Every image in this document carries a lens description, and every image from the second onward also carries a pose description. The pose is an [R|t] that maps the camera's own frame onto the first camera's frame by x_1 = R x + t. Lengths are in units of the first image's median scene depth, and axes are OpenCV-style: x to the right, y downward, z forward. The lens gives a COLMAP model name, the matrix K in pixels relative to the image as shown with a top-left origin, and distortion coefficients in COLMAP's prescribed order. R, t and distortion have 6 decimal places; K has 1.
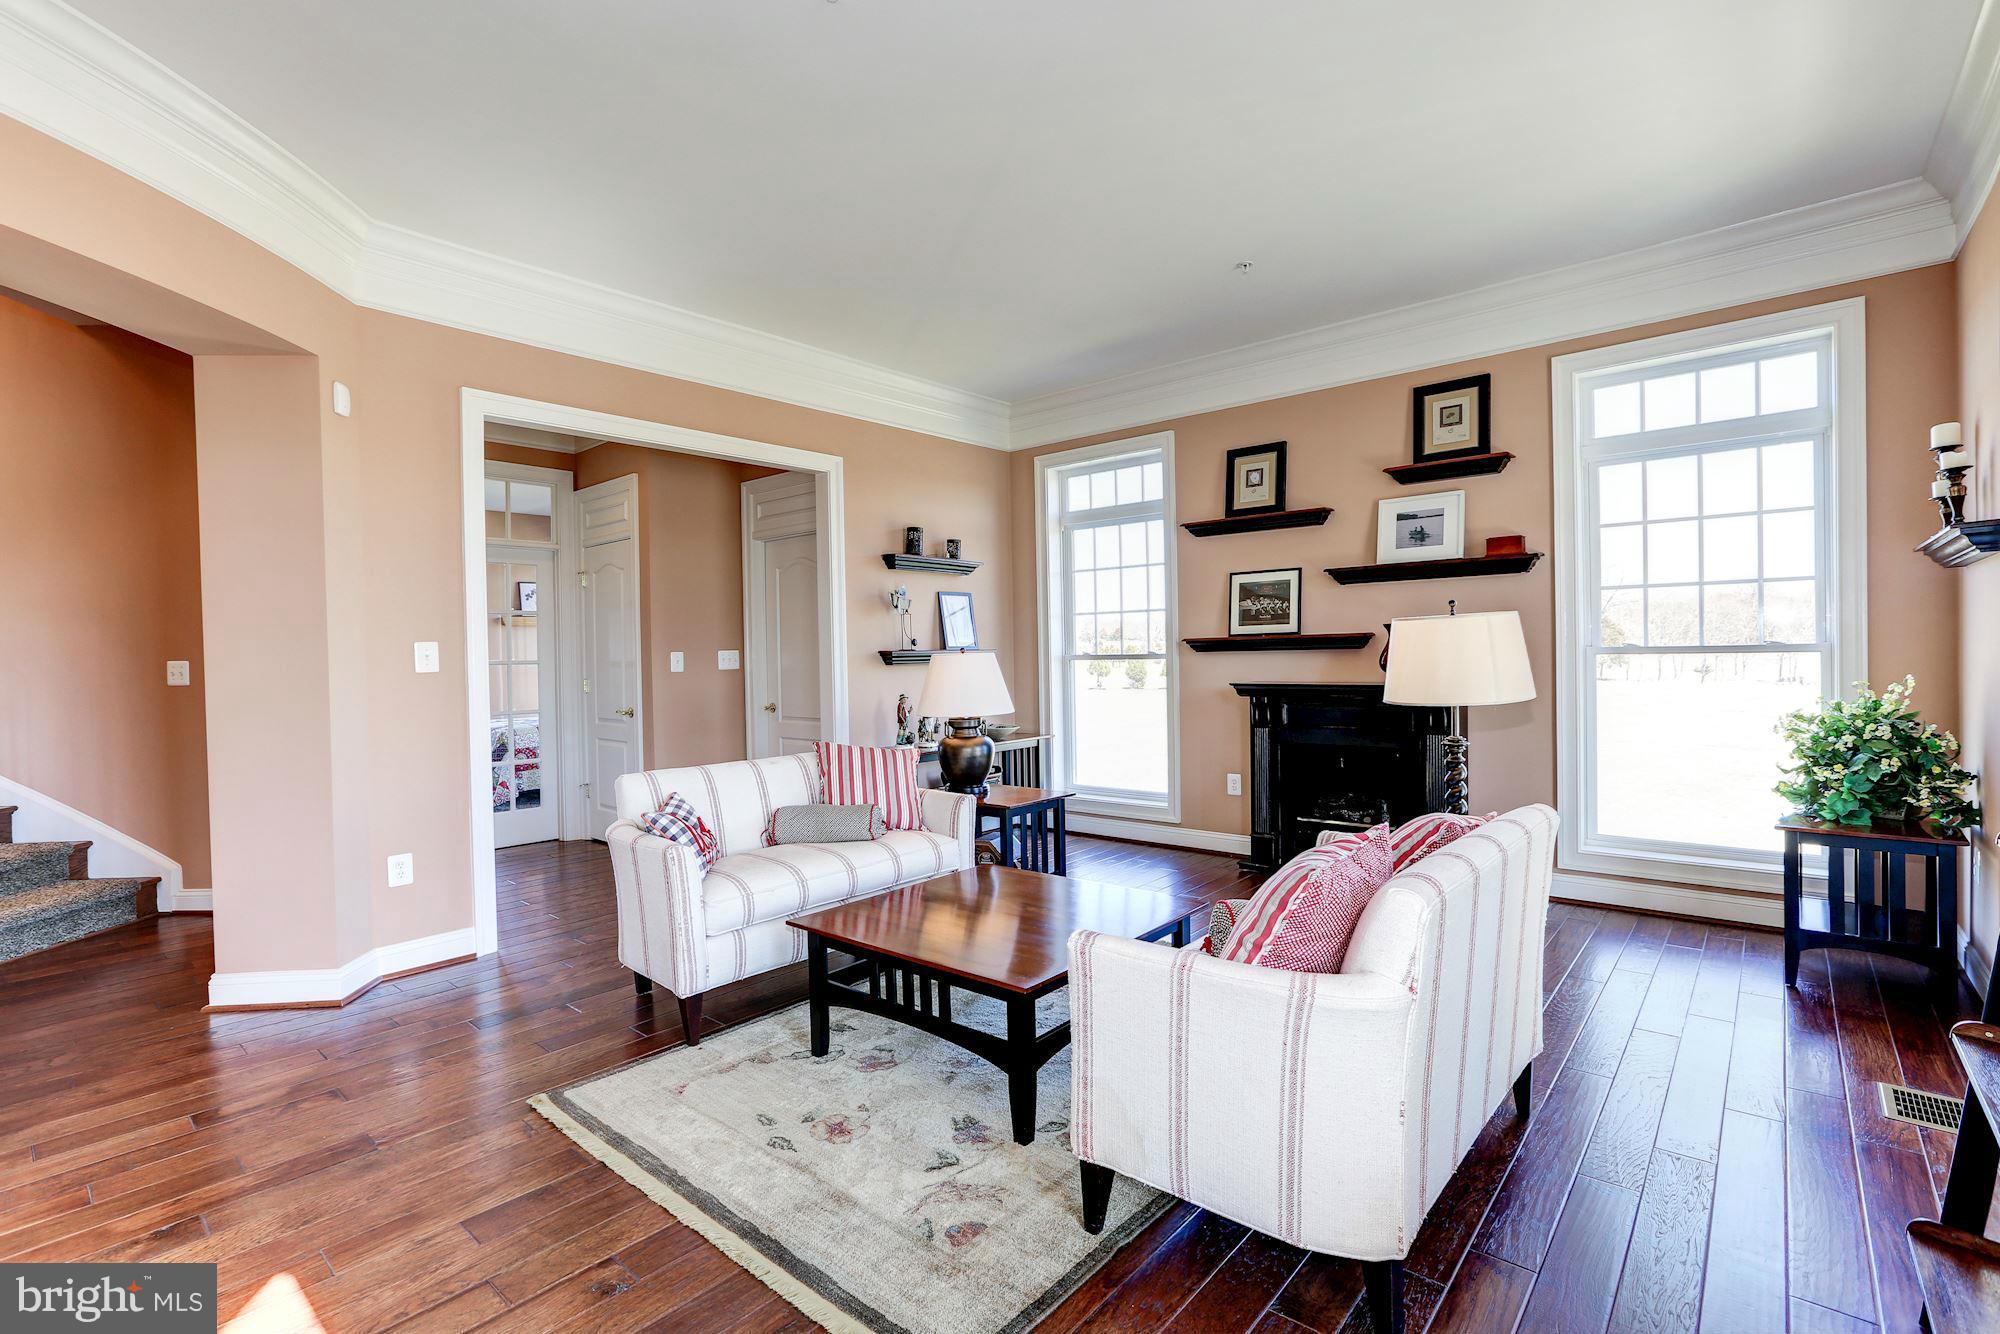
lens RADIAL K [[910.6, 0, 1000.4], [0, 910.6, 674.2], [0, 0, 1]] dist [-0.034767, 0.003700]
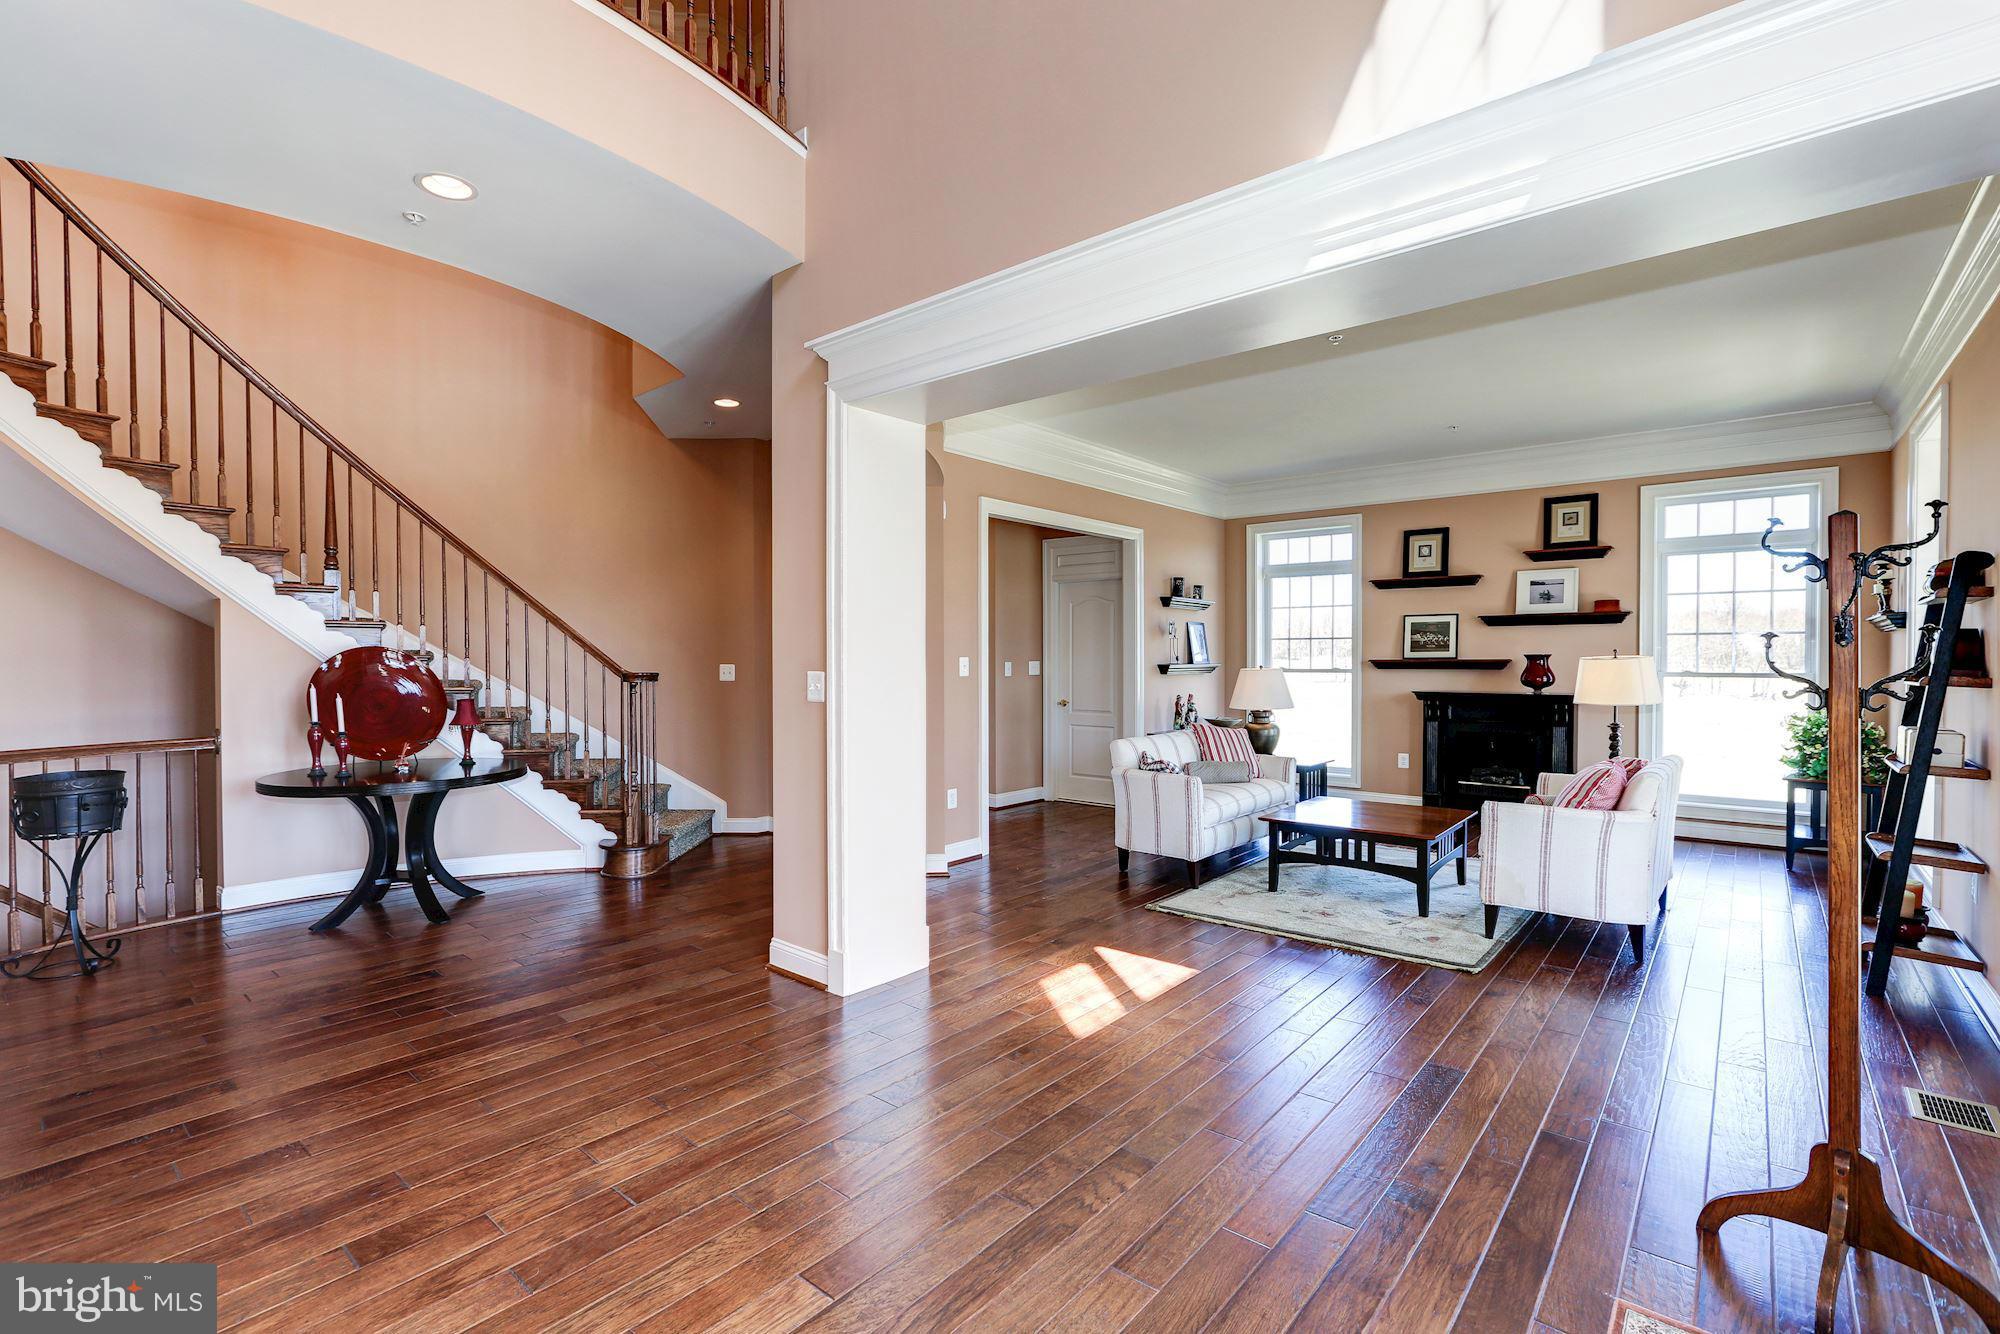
lens RADIAL K [[910.6, 0, 990.3], [0, 910.6, 675.7], [0, 0, 1]] dist [-0.034767, 0.003700]
pose [[0.999793, 0.018383, 0.008687, -0.478246], [-0.018376, 0.999831, -0.000870, -0.001853], [-0.008701, 0.000710, 0.999962, -0.498197]]
